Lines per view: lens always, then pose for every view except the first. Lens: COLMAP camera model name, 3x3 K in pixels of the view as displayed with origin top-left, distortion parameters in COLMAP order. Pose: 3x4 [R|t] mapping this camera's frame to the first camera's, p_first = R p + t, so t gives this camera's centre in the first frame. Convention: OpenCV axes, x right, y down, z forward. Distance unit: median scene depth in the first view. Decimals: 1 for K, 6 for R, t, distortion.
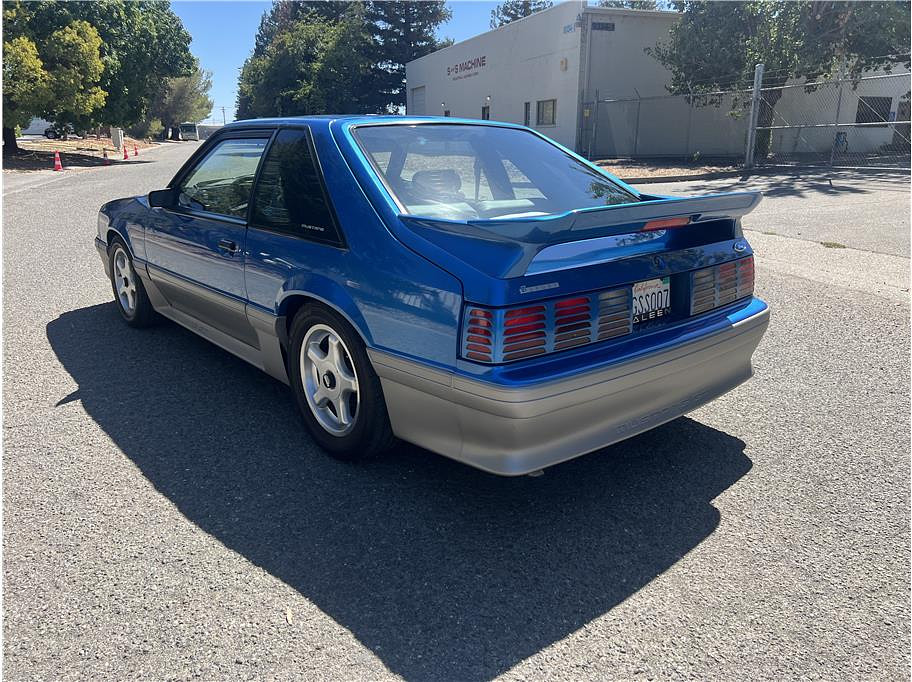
lens RADIAL K [[725.7, 0, 459.6], [0, 725.7, 341.1], [0, 0, 1]] dist [0.056448, -0.065805]
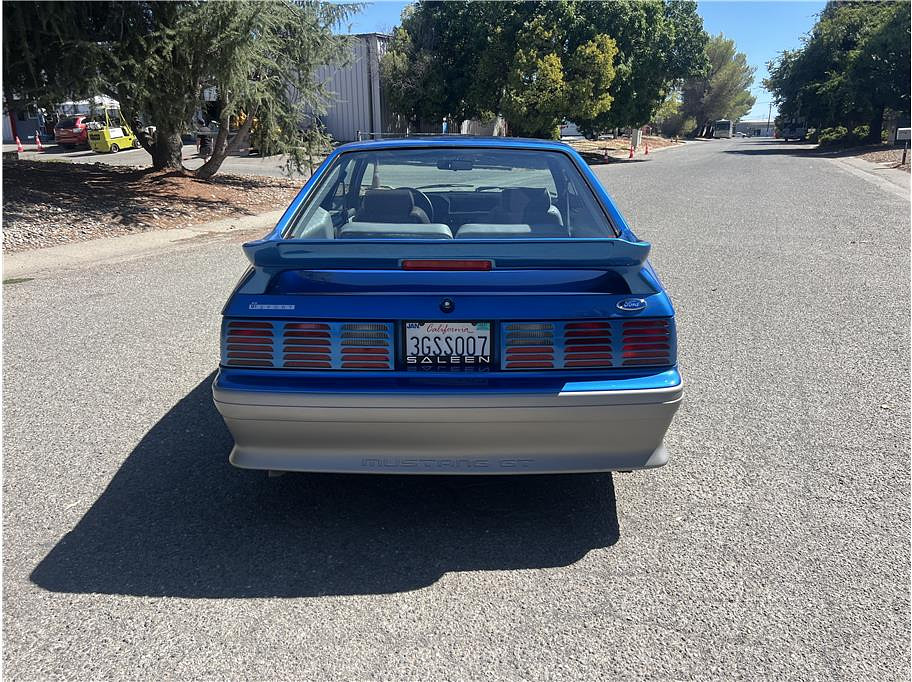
lens RADIAL K [[725.7, 0, 459.6], [0, 725.7, 341.1], [0, 0, 1]] dist [0.056448, -0.065805]
pose [[0.723866, 0.181190, -0.665723, 0.151456], [-0.175984, 0.981472, 0.075773, -0.022403], [0.667118, 0.062307, 0.742341, 0.053242]]
